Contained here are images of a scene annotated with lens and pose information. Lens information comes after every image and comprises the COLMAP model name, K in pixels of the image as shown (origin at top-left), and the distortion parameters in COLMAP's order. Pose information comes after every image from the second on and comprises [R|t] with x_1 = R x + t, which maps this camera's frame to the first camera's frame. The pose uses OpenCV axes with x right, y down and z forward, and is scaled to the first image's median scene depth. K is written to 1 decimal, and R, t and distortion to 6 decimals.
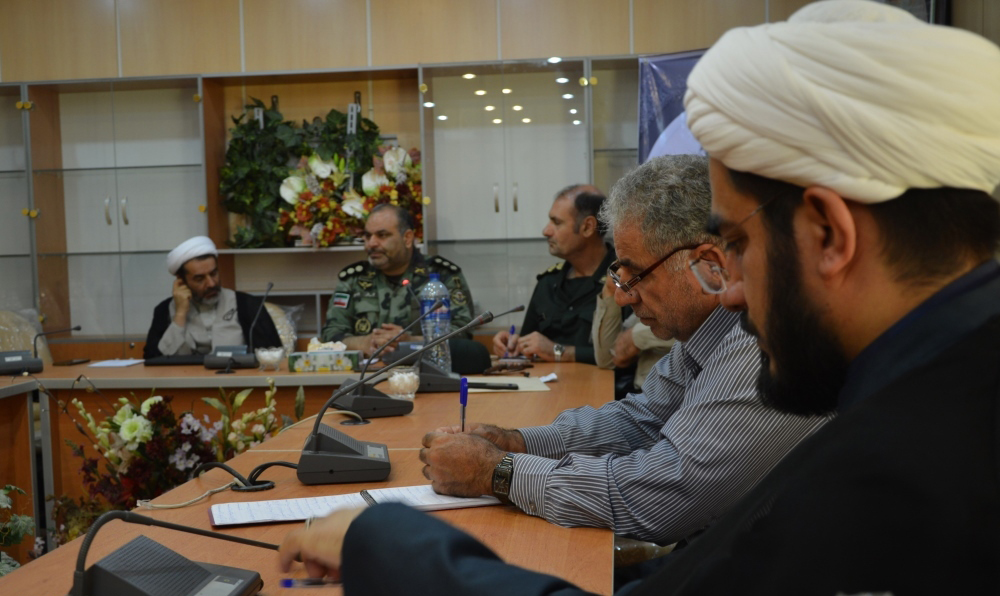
lens RADIAL K [[1067.3, 0, 500.0], [0, 1067.3, 298.0], [0, 0, 1]] dist [0.007338, 0.000228]
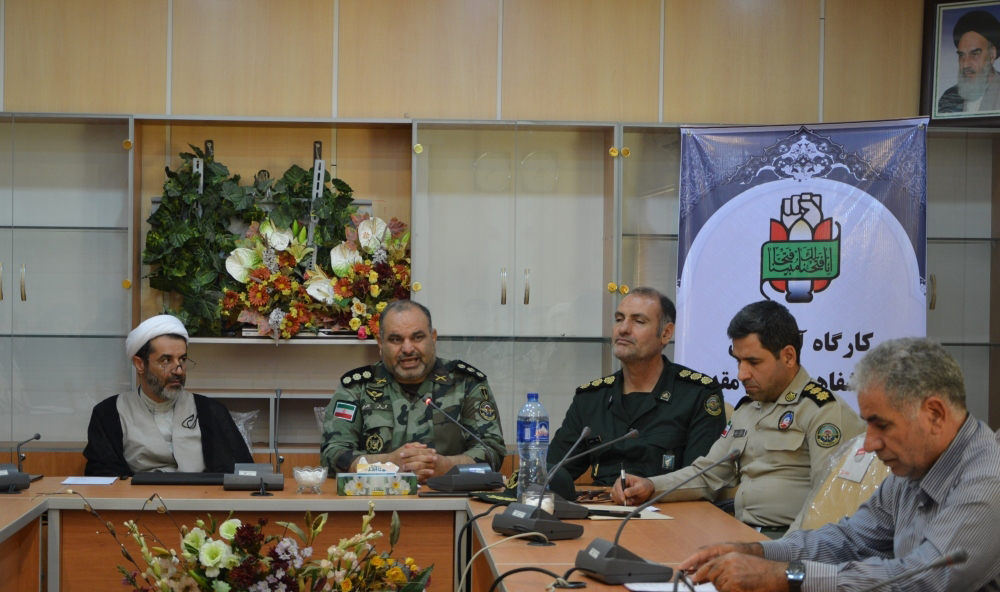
lens RADIAL K [[1839.9, 0, 500.0], [0, 1839.9, 296.0], [0, 0, 1]] dist [-0.030419, 0.072399]
pose [[0.985783, 0.037302, 0.163830, -0.230414], [-0.029893, 0.998426, -0.047460, -0.019362], [-0.165342, 0.041888, 0.985346, -0.376806]]
